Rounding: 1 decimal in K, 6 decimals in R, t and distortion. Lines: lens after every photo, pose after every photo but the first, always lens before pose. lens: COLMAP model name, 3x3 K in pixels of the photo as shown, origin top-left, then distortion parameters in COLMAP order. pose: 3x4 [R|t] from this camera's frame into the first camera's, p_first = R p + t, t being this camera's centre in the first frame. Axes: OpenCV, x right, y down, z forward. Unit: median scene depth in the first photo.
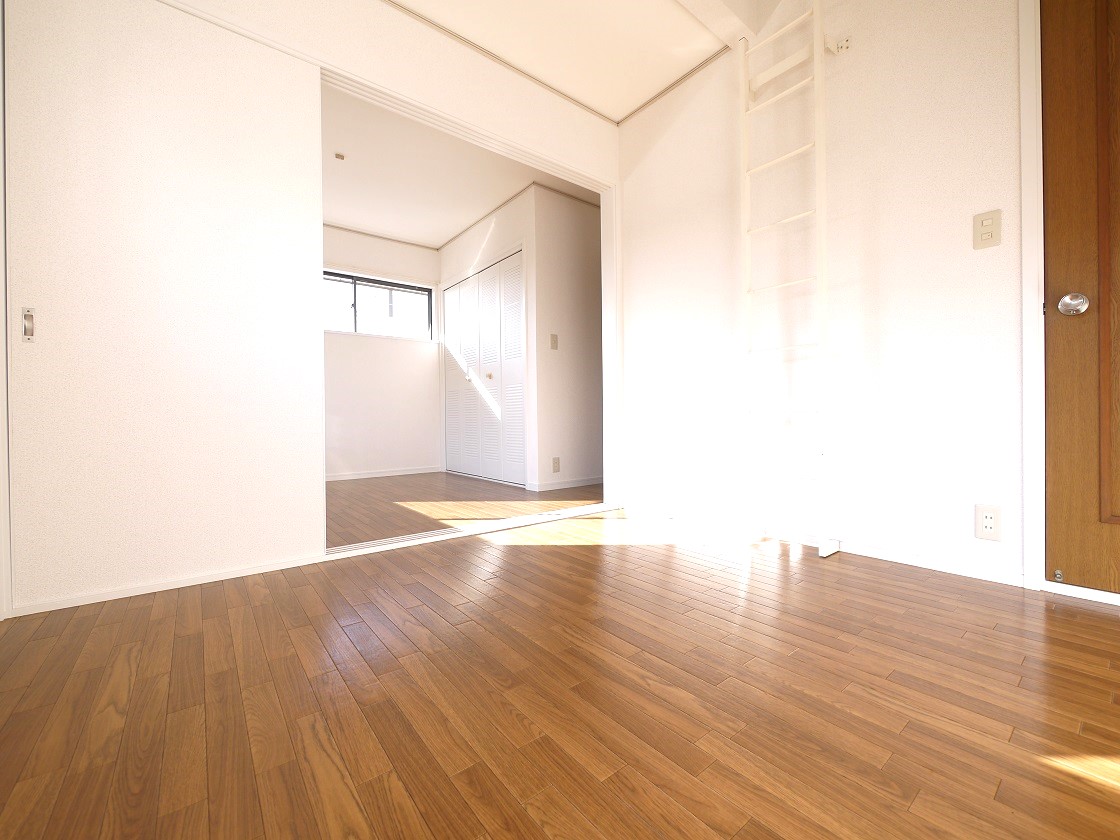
lens RADIAL K [[462.4, 0, 559.5], [0, 462.4, 420.8], [0, 0, 1]] dist [-0.006614, 0.000322]
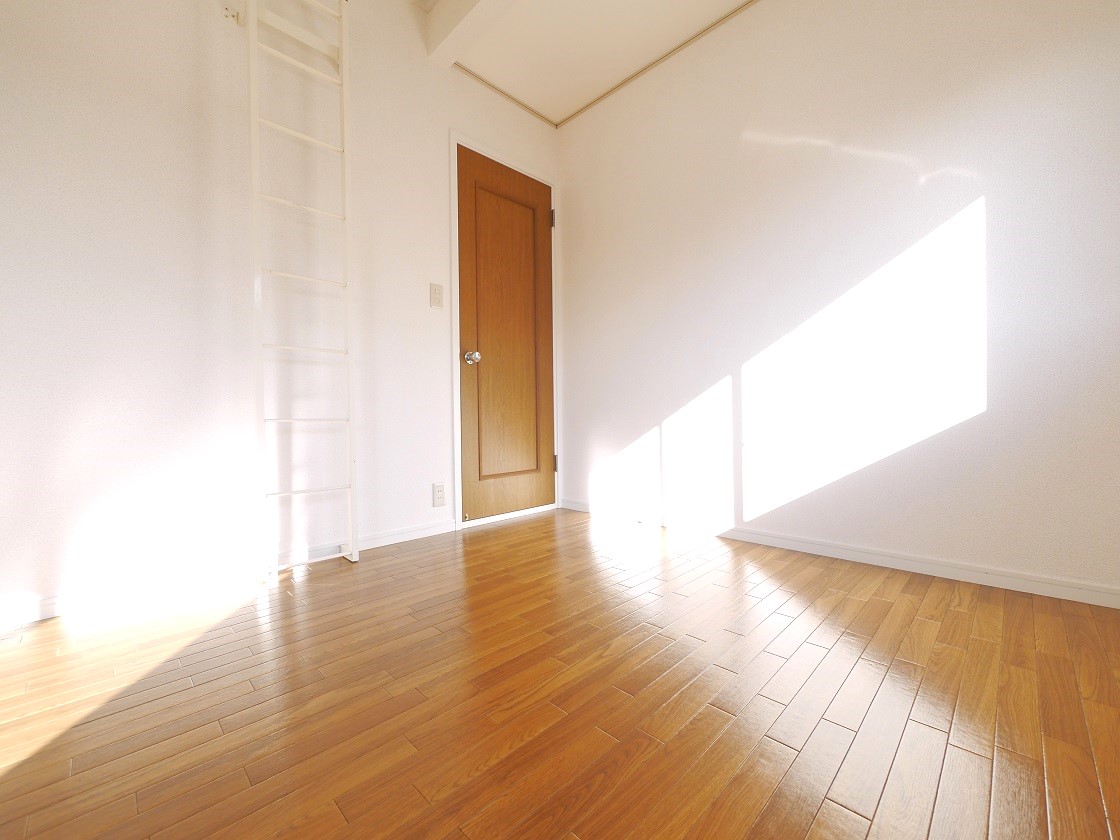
lens RADIAL K [[462.4, 0, 559.5], [0, 462.4, 420.8], [0, 0, 1]] dist [-0.006614, 0.000322]
pose [[-0.117106, 0.001206, 0.993119, -0.504600], [0.018258, 0.999833, 0.000939, -0.009019], [-0.992952, 0.018242, -0.117108, 0.673264]]
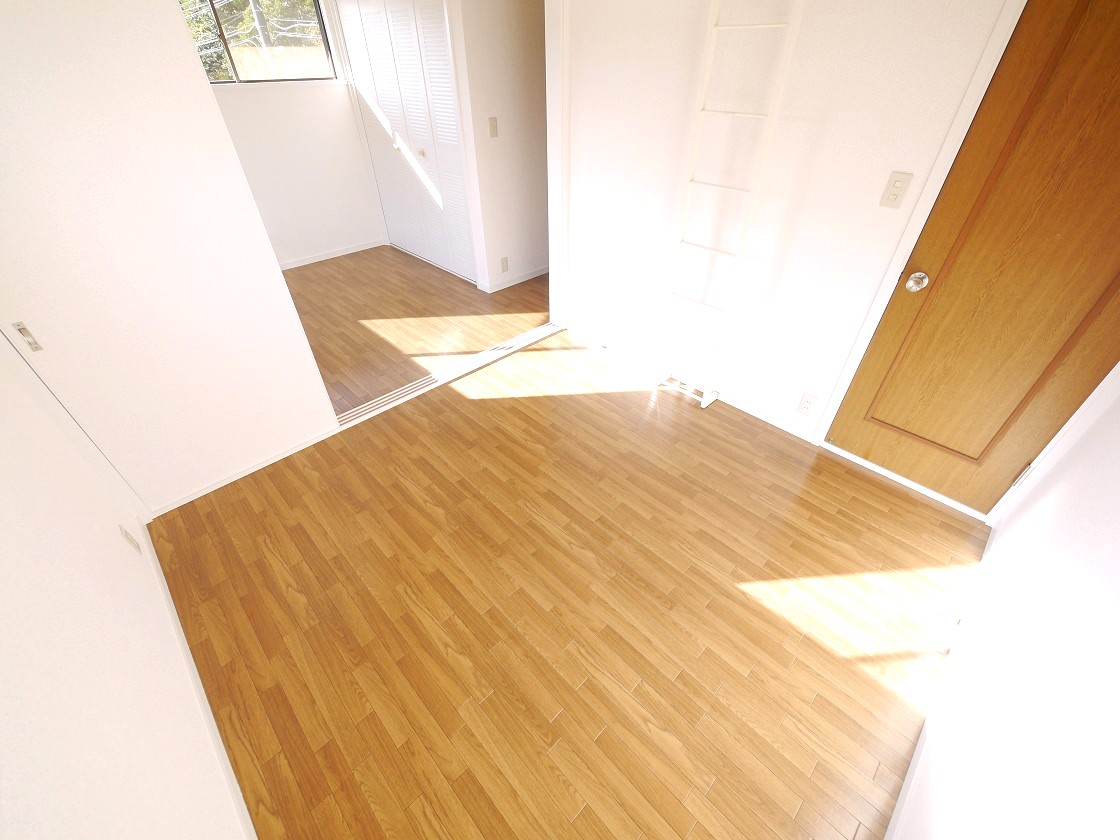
lens RADIAL K [[462.4, 0, 559.5], [0, 462.4, 420.8], [0, 0, 1]] dist [-0.006614, 0.000322]
pose [[0.994023, -0.061268, 0.090358, -0.000383], [-0.007690, 0.786321, 0.617770, -0.558537], [-0.108899, -0.614772, 0.781150, -0.092995]]
